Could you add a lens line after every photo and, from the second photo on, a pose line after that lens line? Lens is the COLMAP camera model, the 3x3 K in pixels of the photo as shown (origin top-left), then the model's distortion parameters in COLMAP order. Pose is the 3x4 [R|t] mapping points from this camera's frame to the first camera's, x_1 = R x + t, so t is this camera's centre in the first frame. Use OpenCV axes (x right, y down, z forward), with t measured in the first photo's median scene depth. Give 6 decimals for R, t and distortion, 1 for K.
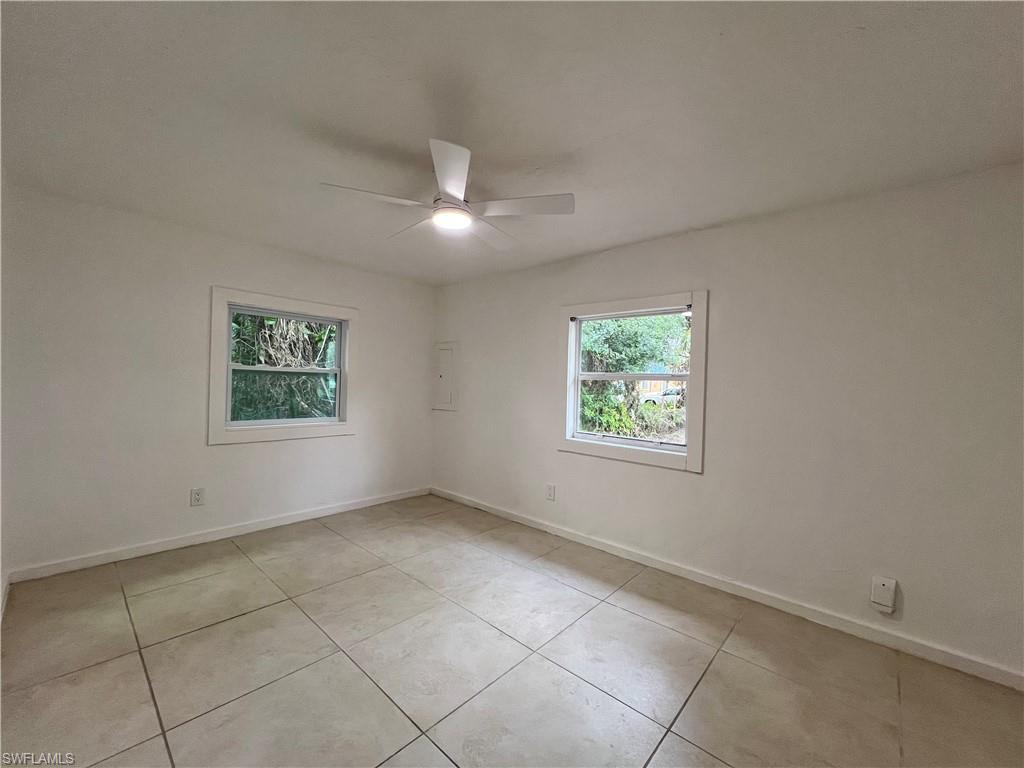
lens RADIAL K [[410.3, 0, 512.0], [0, 410.3, 384.0], [0, 0, 1]] dist [-0.000471, -0.000026]
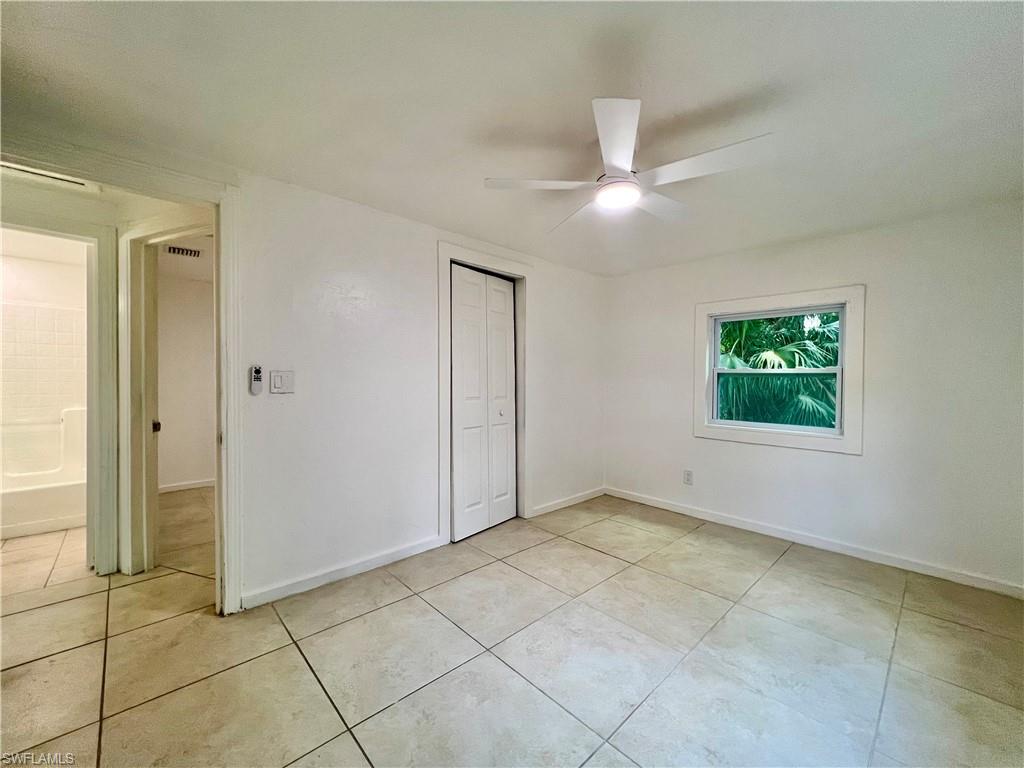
lens RADIAL K [[410.3, 0, 512.0], [0, 410.3, 384.0], [0, 0, 1]] dist [-0.000471, -0.000026]
pose [[-0.081473, -0.014521, -0.996570, 0.510913], [-0.015095, 0.999797, -0.013334, 0.019053], [0.996561, 0.013957, -0.081675, 0.562156]]
